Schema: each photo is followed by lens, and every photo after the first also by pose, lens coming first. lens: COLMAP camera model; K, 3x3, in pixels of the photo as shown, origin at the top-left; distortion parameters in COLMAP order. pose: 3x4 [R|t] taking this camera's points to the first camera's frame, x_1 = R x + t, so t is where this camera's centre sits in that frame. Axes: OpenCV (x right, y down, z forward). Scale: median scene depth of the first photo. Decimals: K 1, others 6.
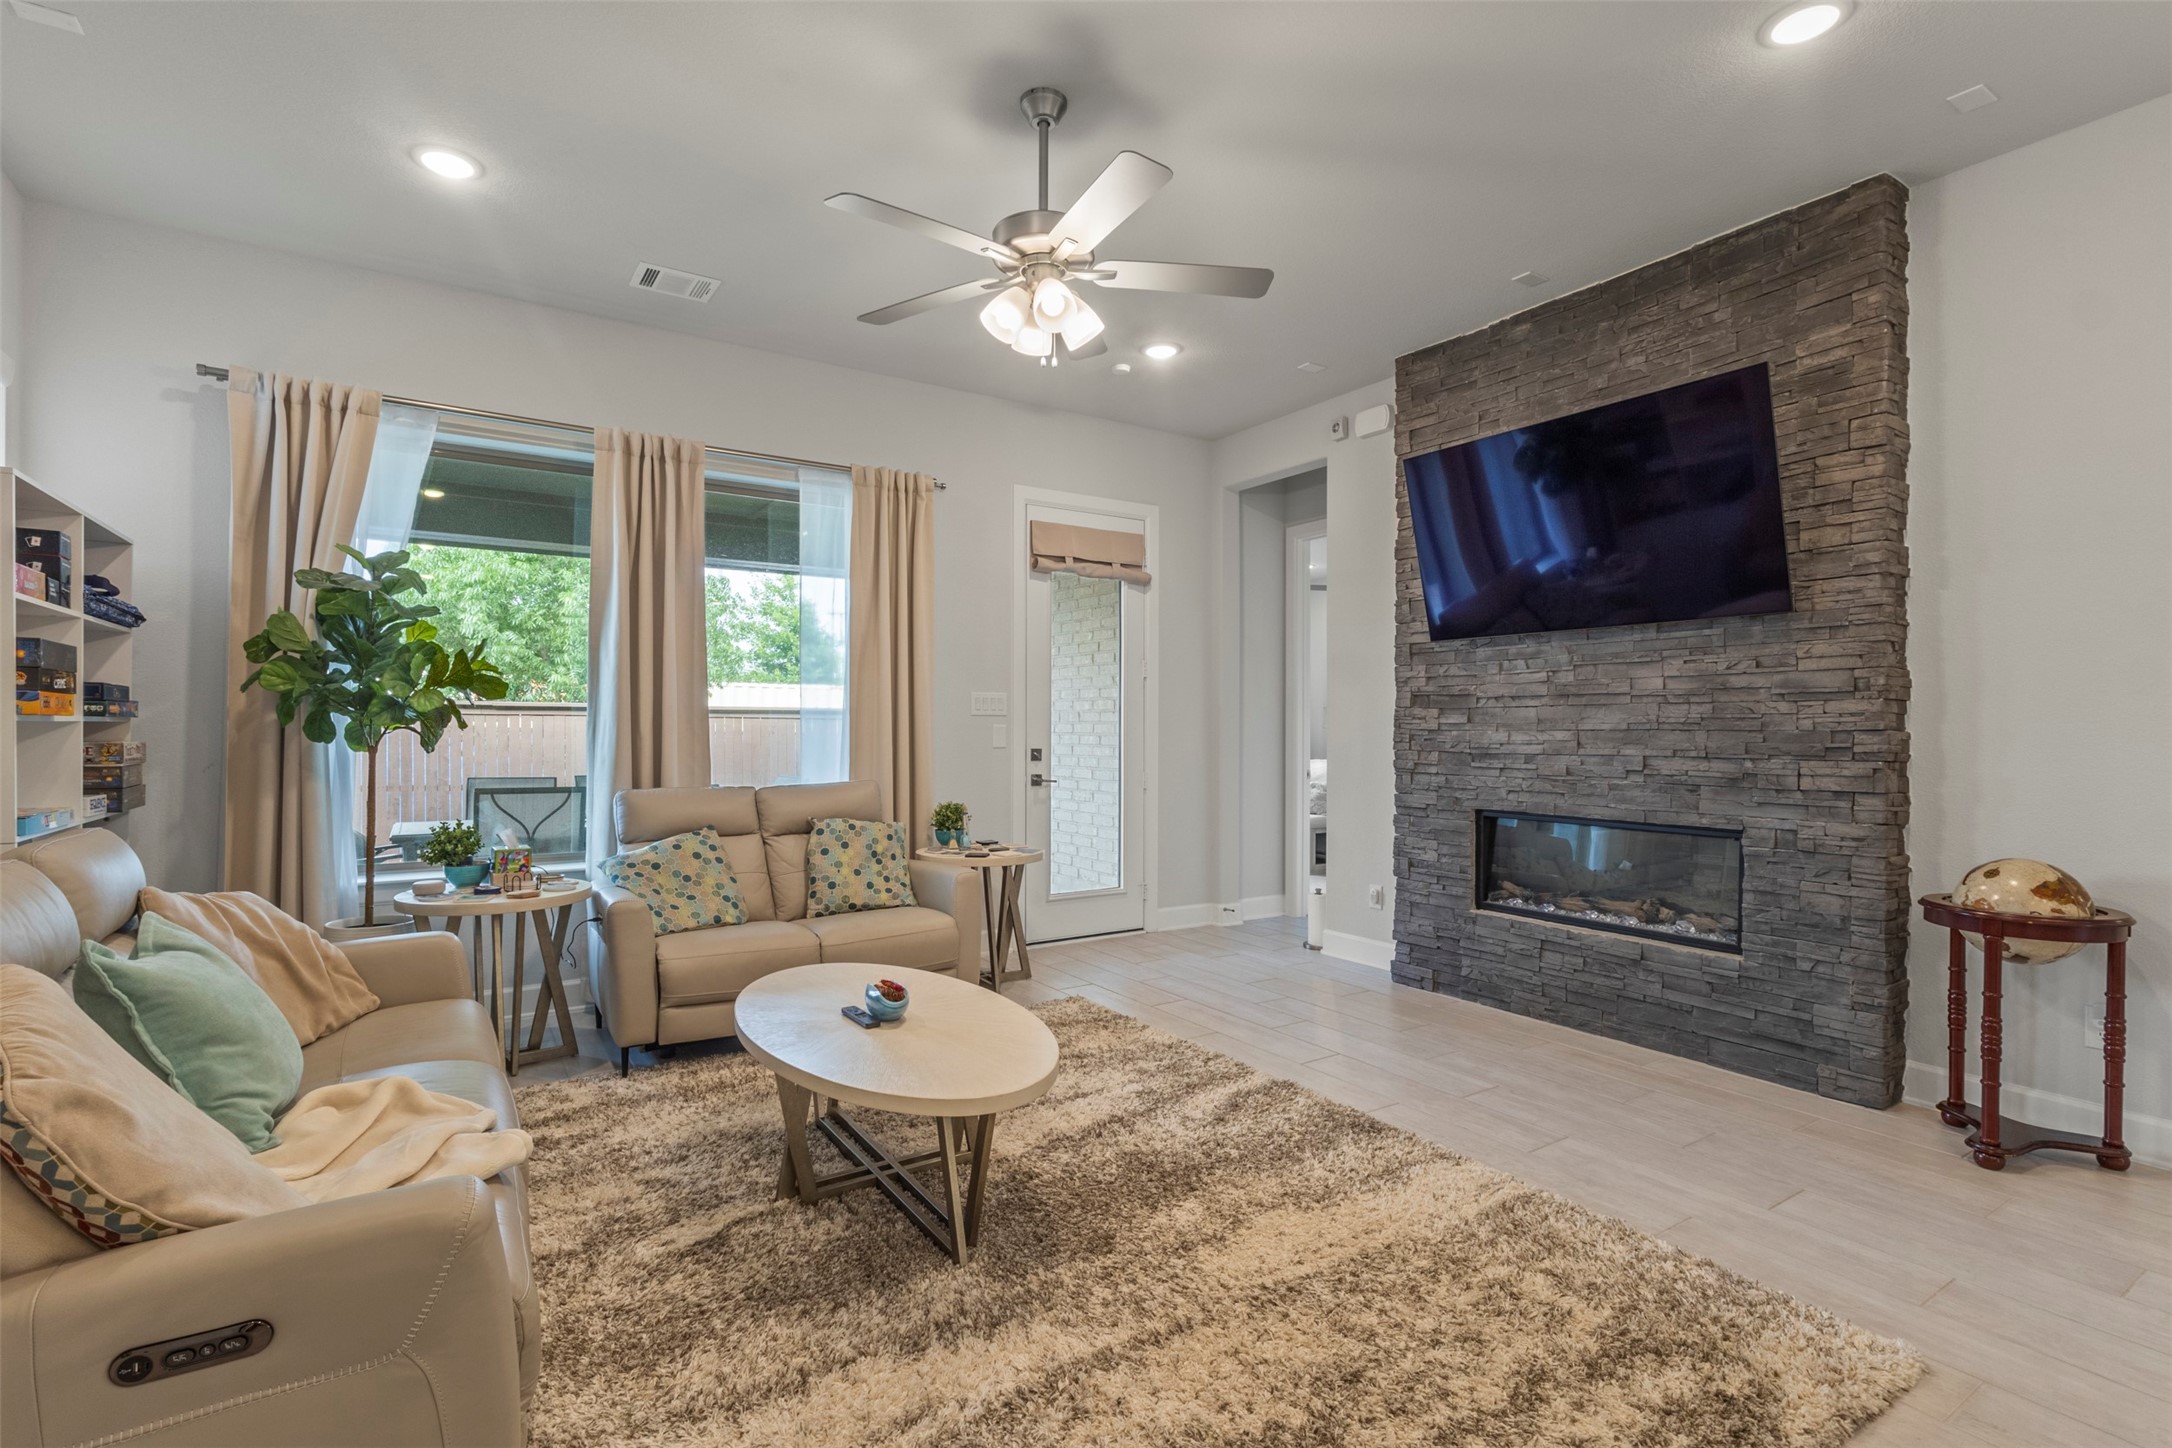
lens RADIAL K [[1000.4, 0, 1080.1], [0, 1000.4, 736.9], [0, 0, 1]] dist [0.003178, 0.001141]
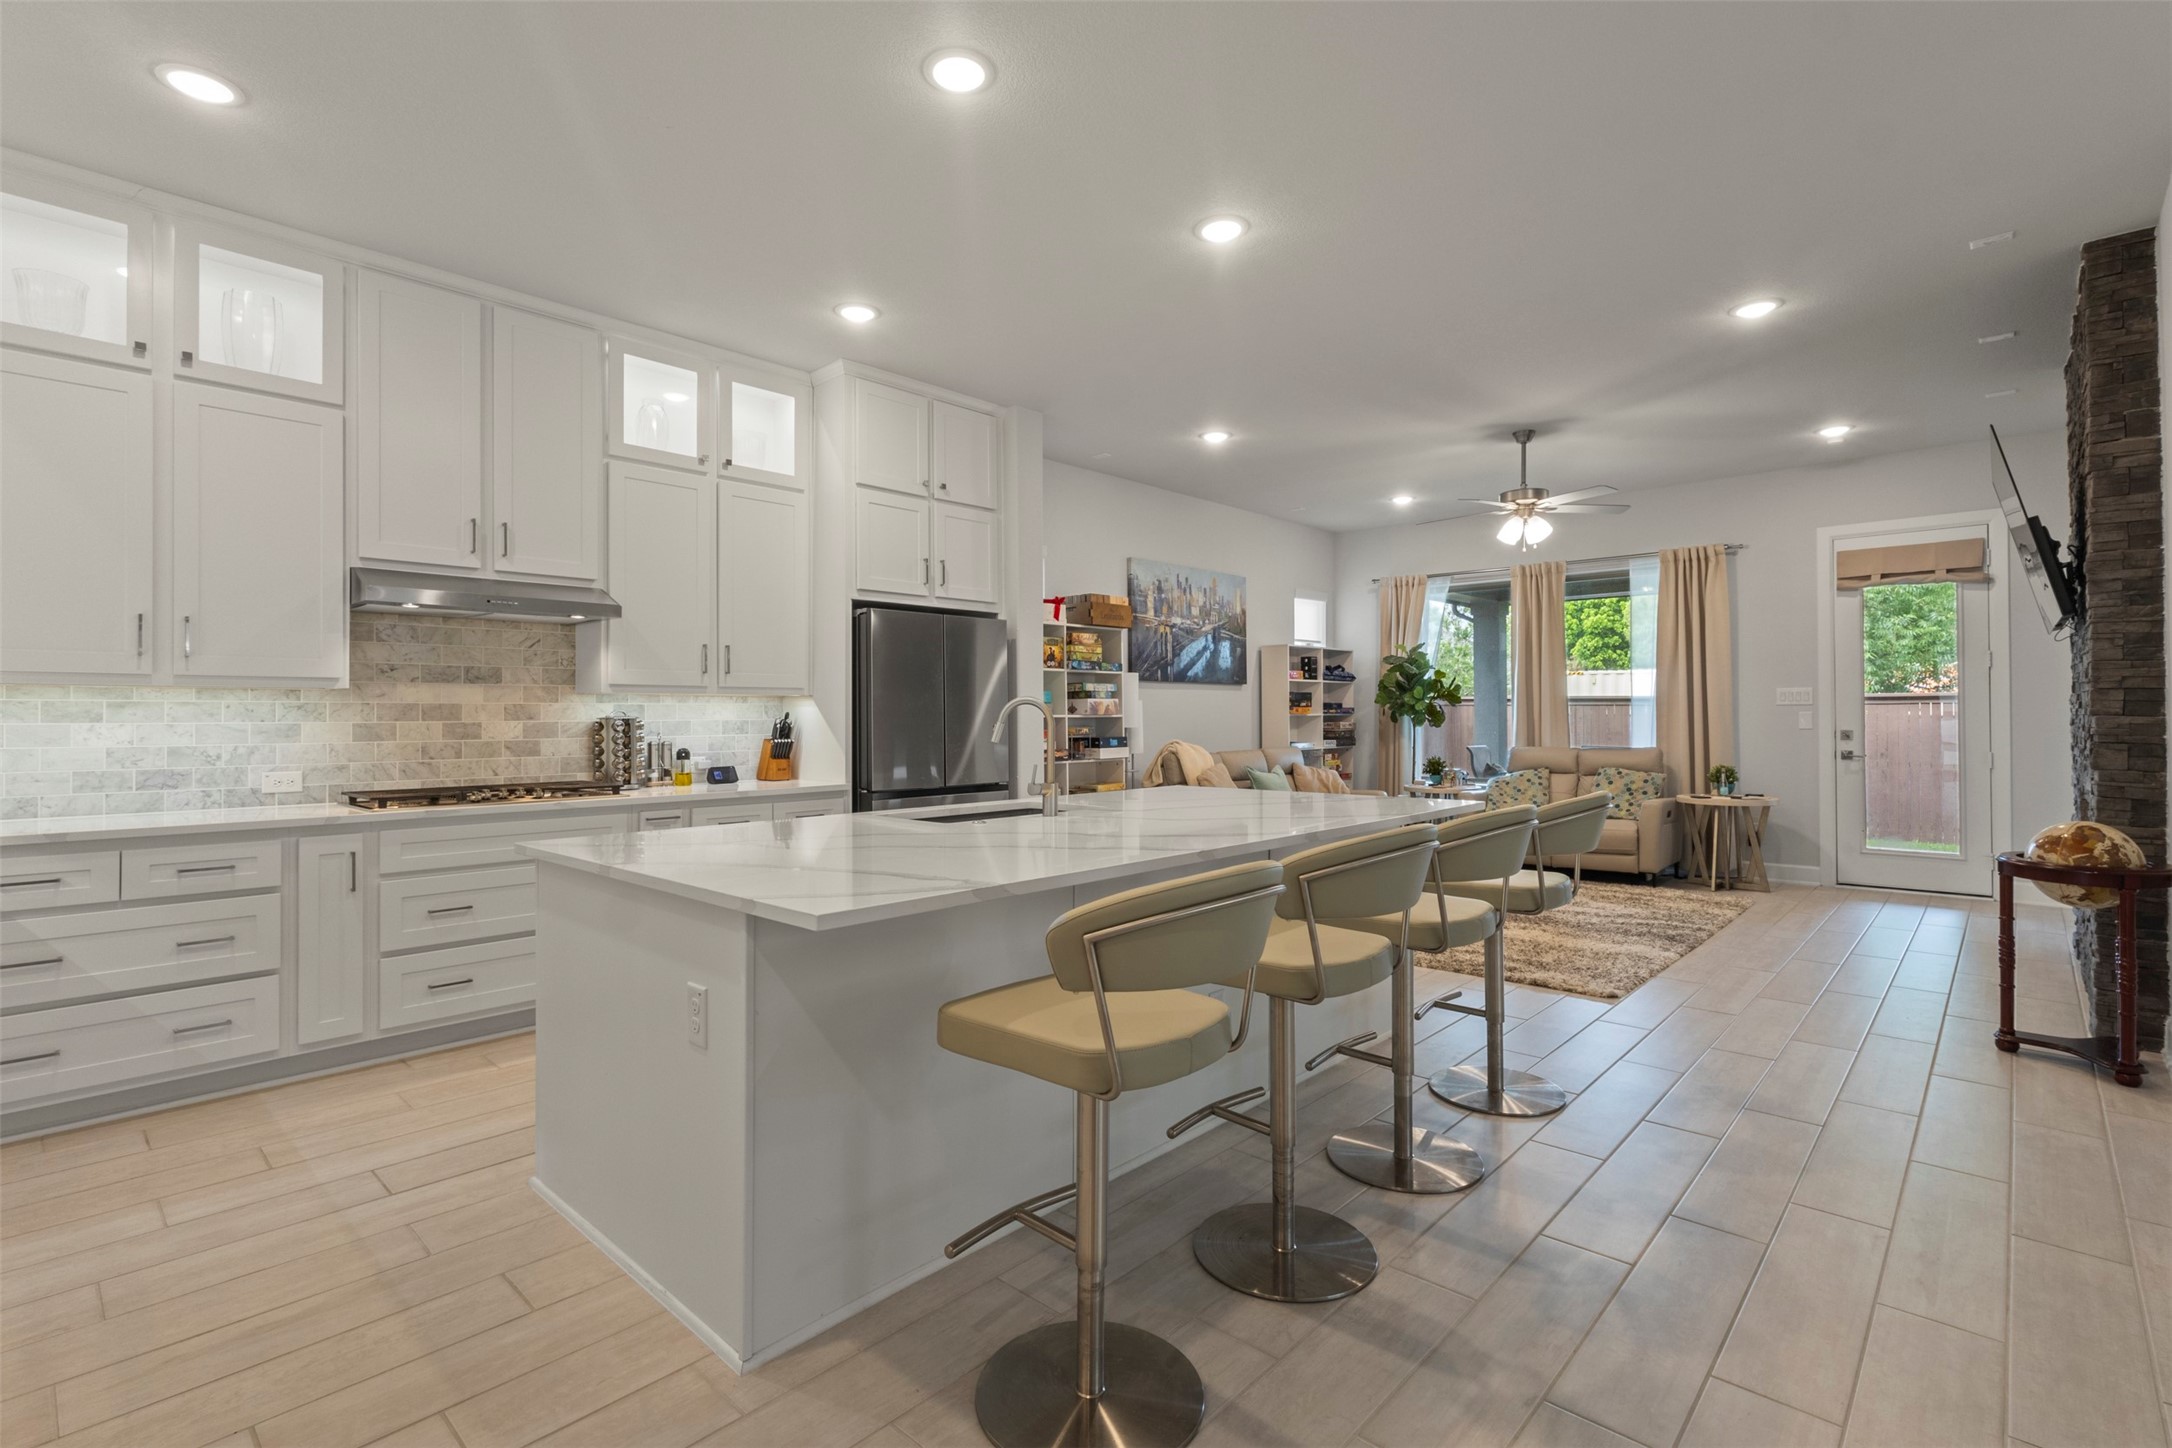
lens RADIAL K [[994.8, 0, 1079.9], [0, 994.8, 709.1], [0, 0, 1]] dist [-0.001307, -0.000035]
pose [[0.243215, -0.010174, -0.969919, 1.430906], [-0.001952, 0.999938, -0.010978, 0.000712], [0.969971, 0.004563, 0.243180, -0.374763]]
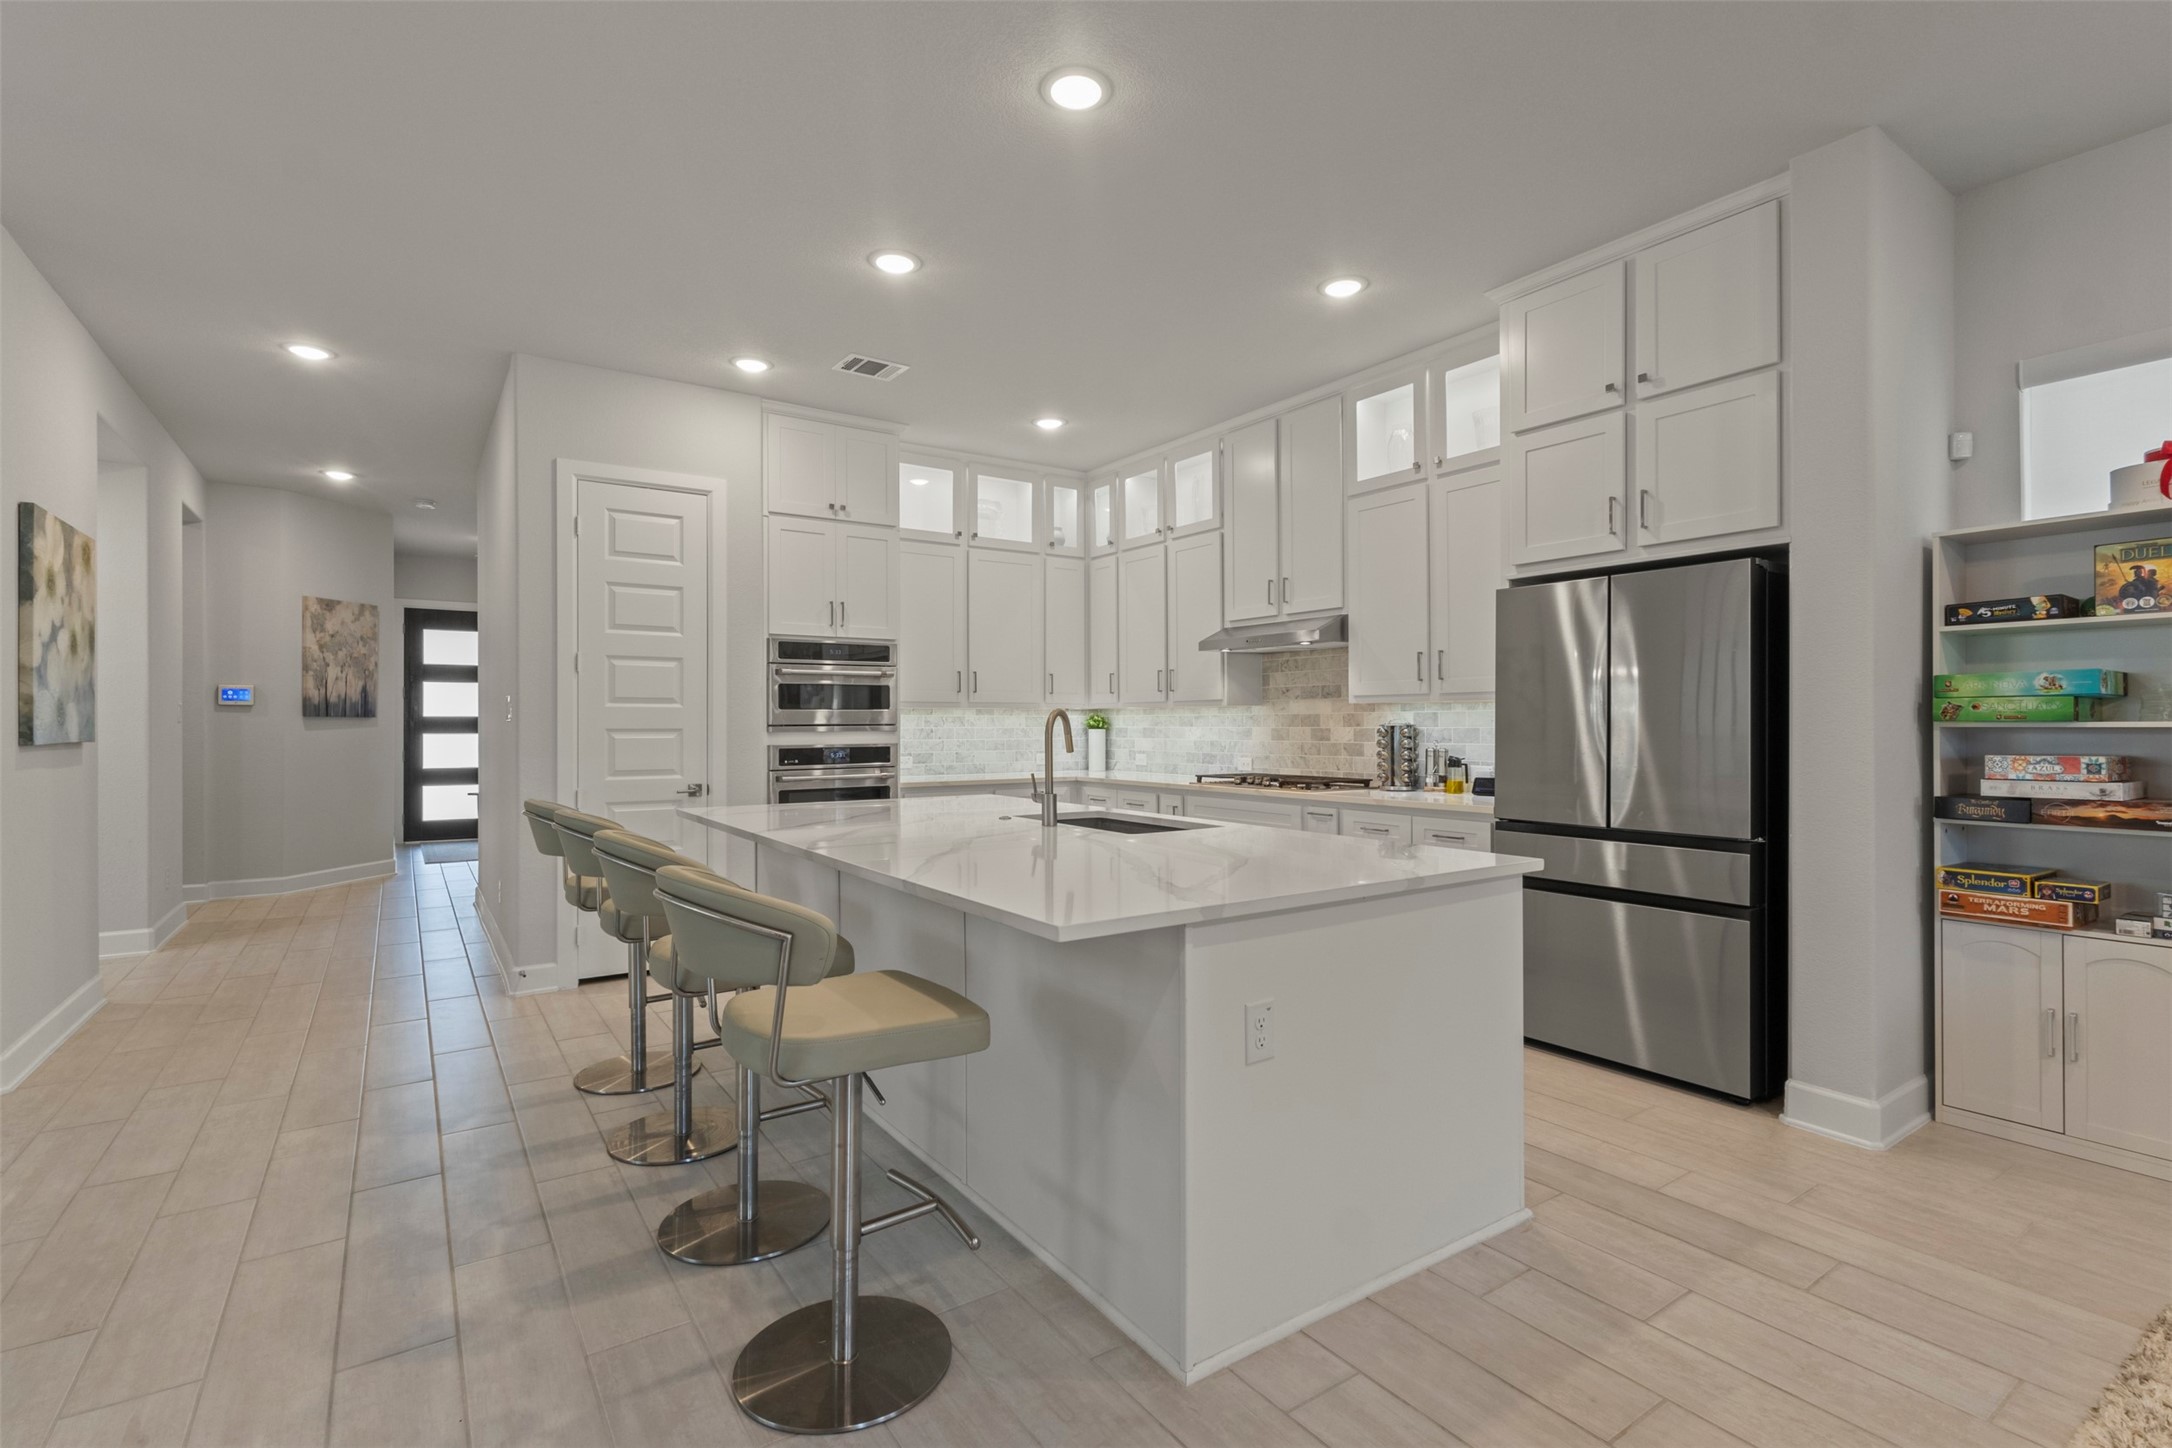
lens RADIAL K [[1001.5, 0, 1080.3], [0, 1001.5, 722.0], [0, 0, 1]] dist [-0.000780, -0.000119]
pose [[-0.999643, -0.000645, -0.026726, 0.546360], [-0.000767, 0.999989, 0.004558, -0.011098], [0.026722, 0.004577, -0.999632, 0.735501]]
